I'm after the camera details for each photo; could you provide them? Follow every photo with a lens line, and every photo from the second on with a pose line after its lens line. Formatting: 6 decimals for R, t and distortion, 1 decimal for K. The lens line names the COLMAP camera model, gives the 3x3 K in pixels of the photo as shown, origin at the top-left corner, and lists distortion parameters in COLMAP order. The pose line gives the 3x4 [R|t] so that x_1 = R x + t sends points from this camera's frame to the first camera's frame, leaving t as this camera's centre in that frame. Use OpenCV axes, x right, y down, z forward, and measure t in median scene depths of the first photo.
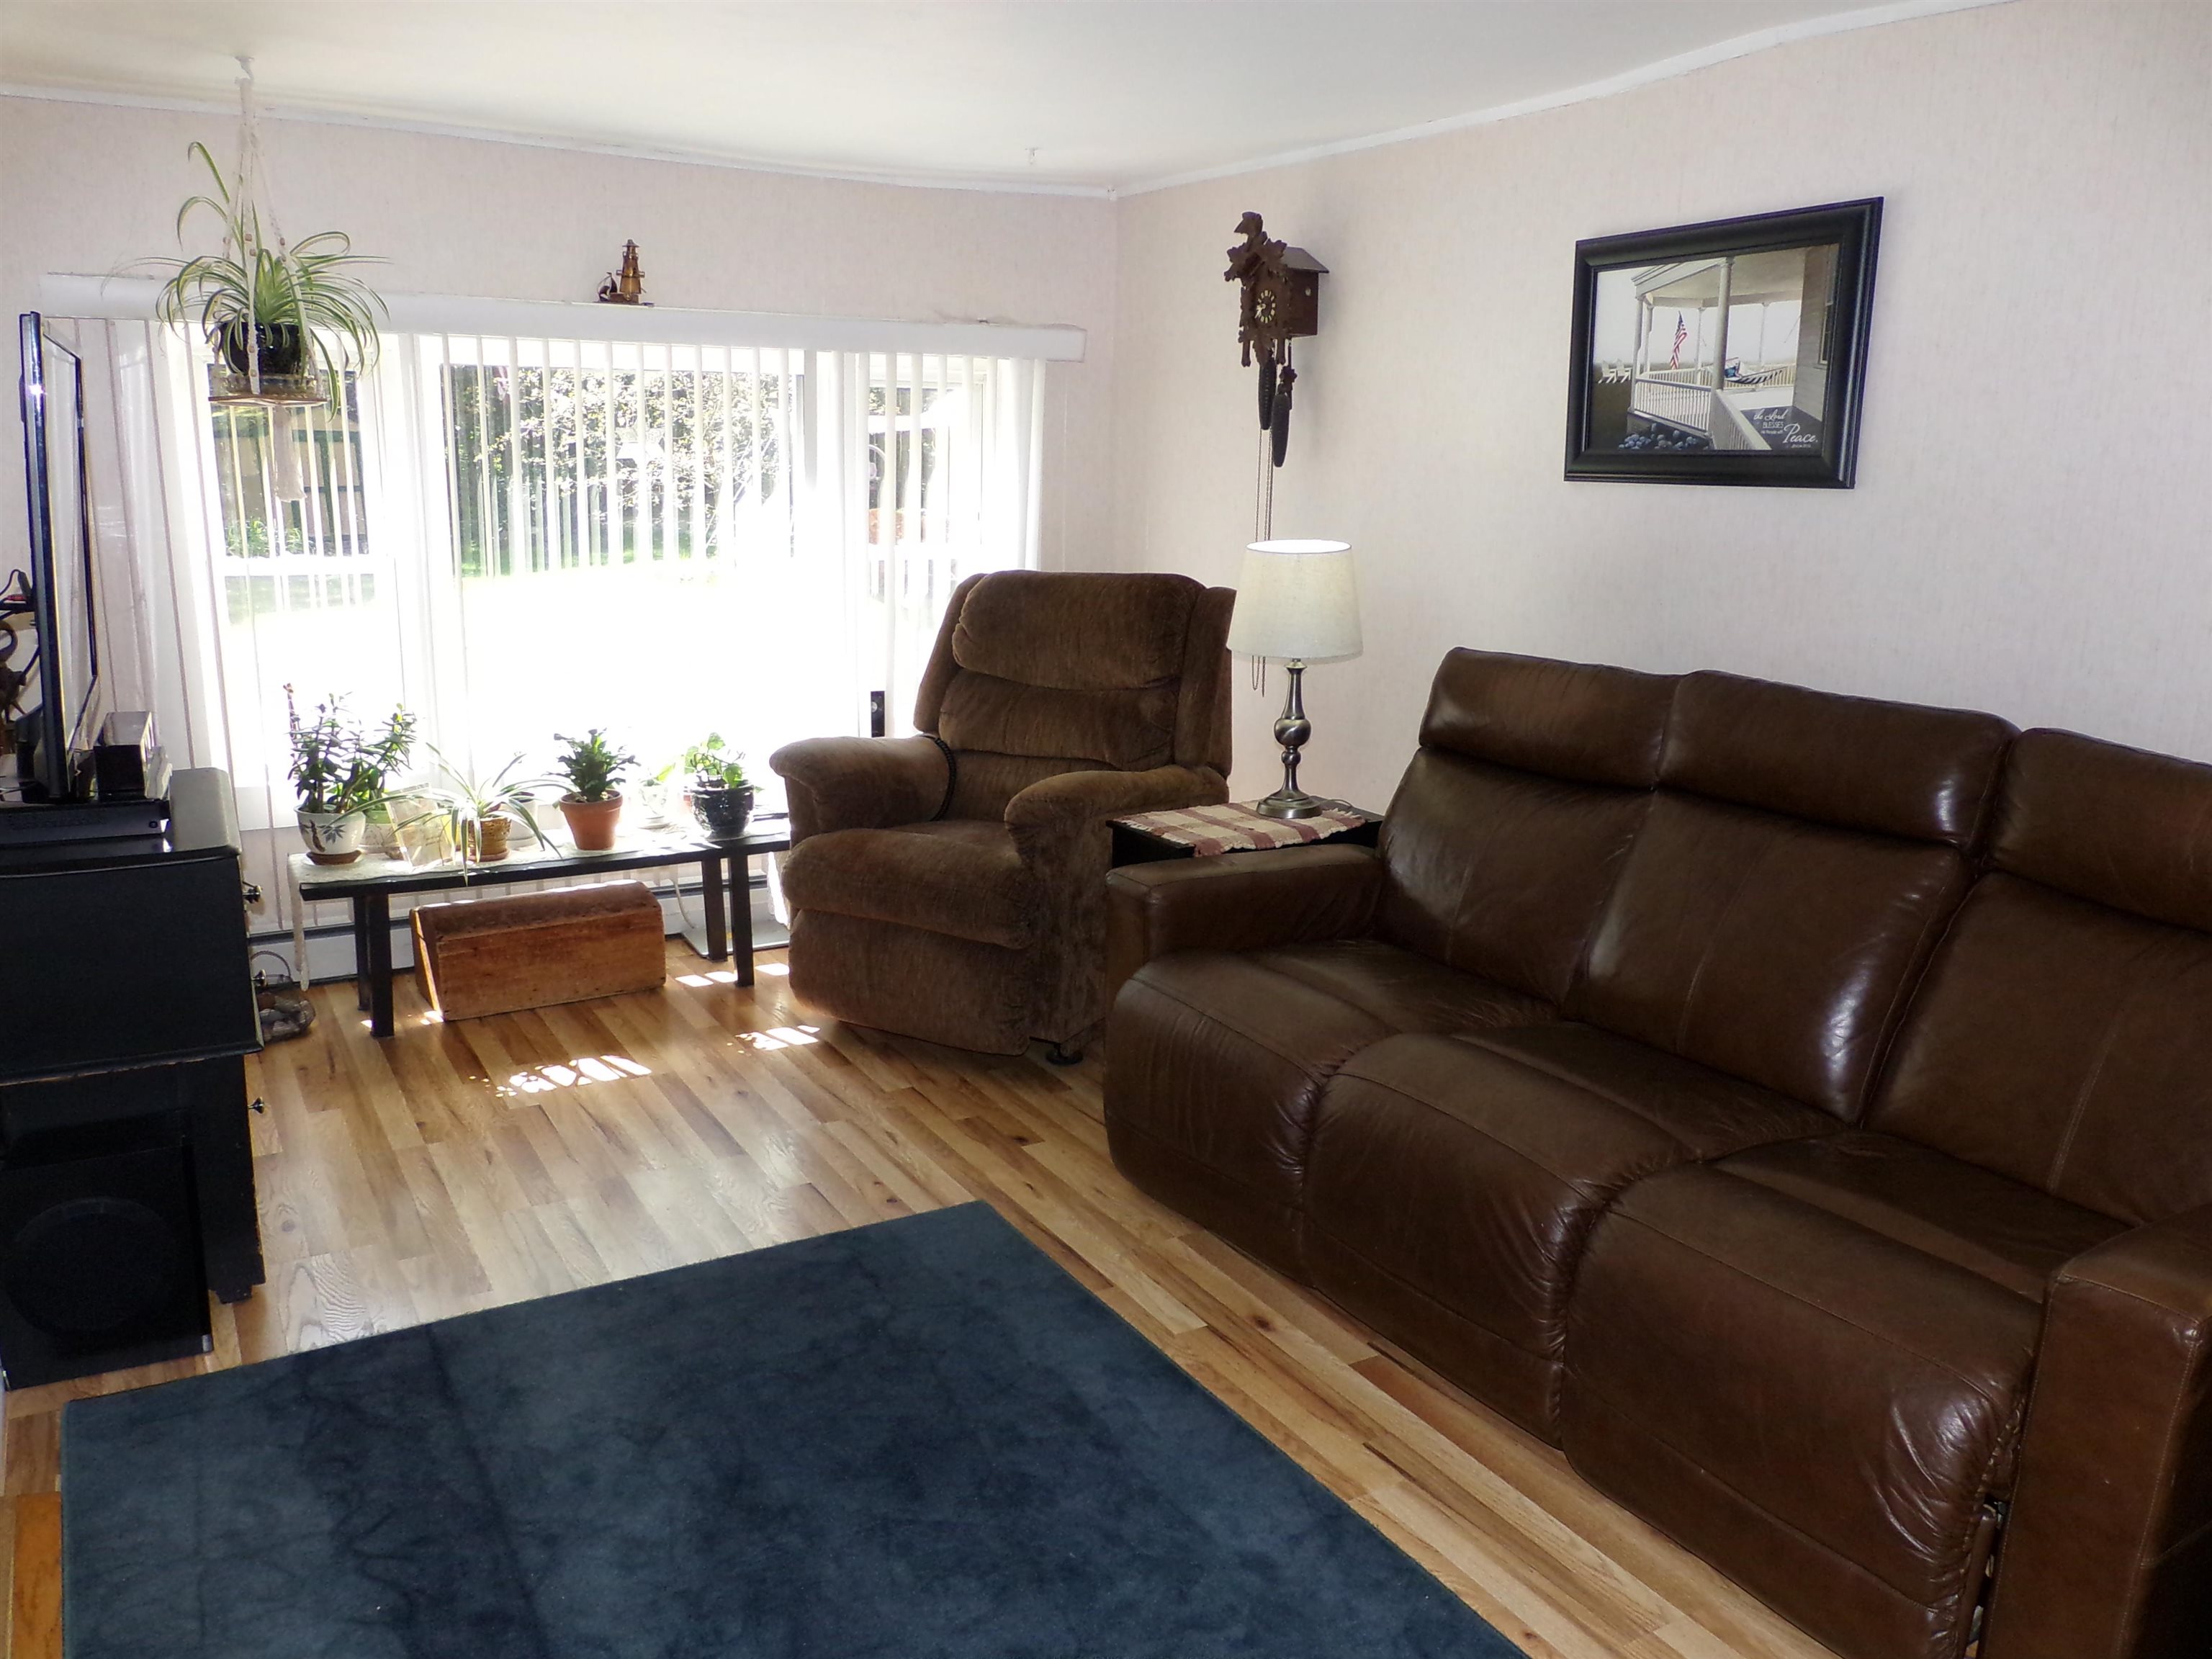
lens RADIAL K [[1691.0, 0, 1105.9], [0, 1691.0, 826.4], [0, 0, 1]] dist [-0.000060, -0.000030]
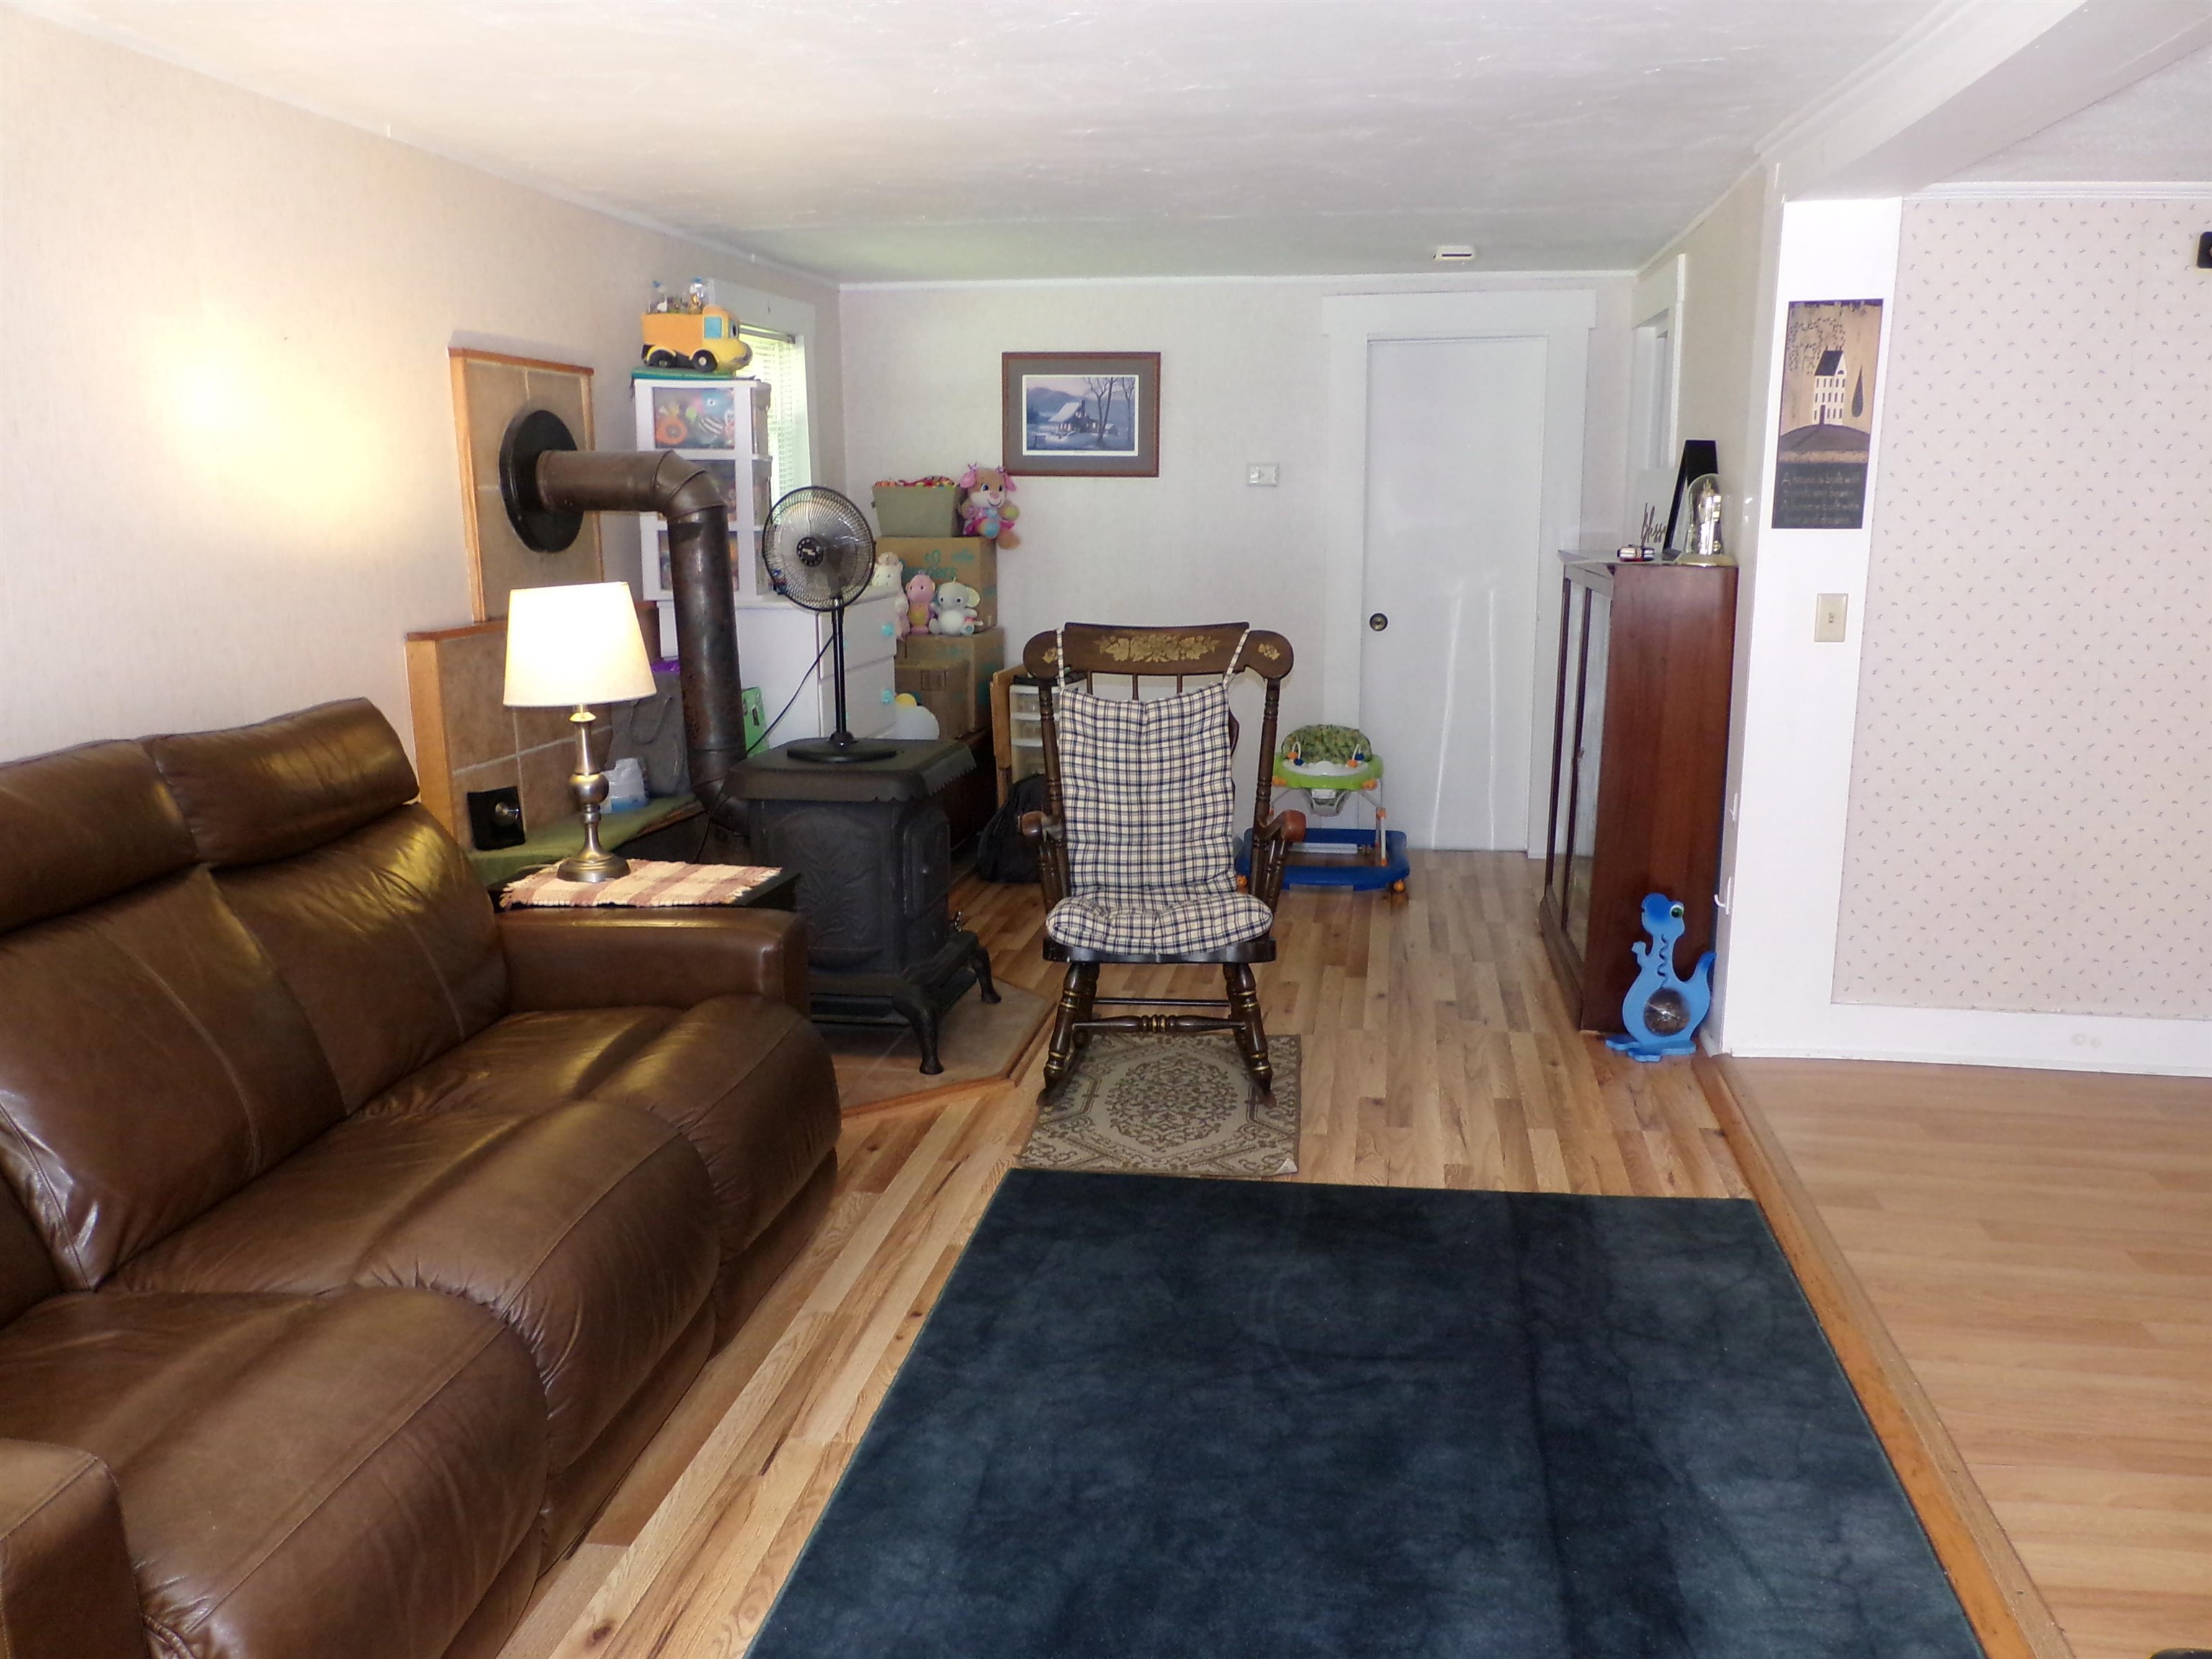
lens RADIAL K [[1691.0, 0, 1108.2], [0, 1691.0, 832.3], [0, 0, 1]] dist [-0.000060, -0.000030]
pose [[-0.767889, -0.145406, 0.623862, -0.516747], [0.125818, 0.920692, 0.369455, -0.294601], [-0.628106, 0.362193, -0.688694, 1.291747]]
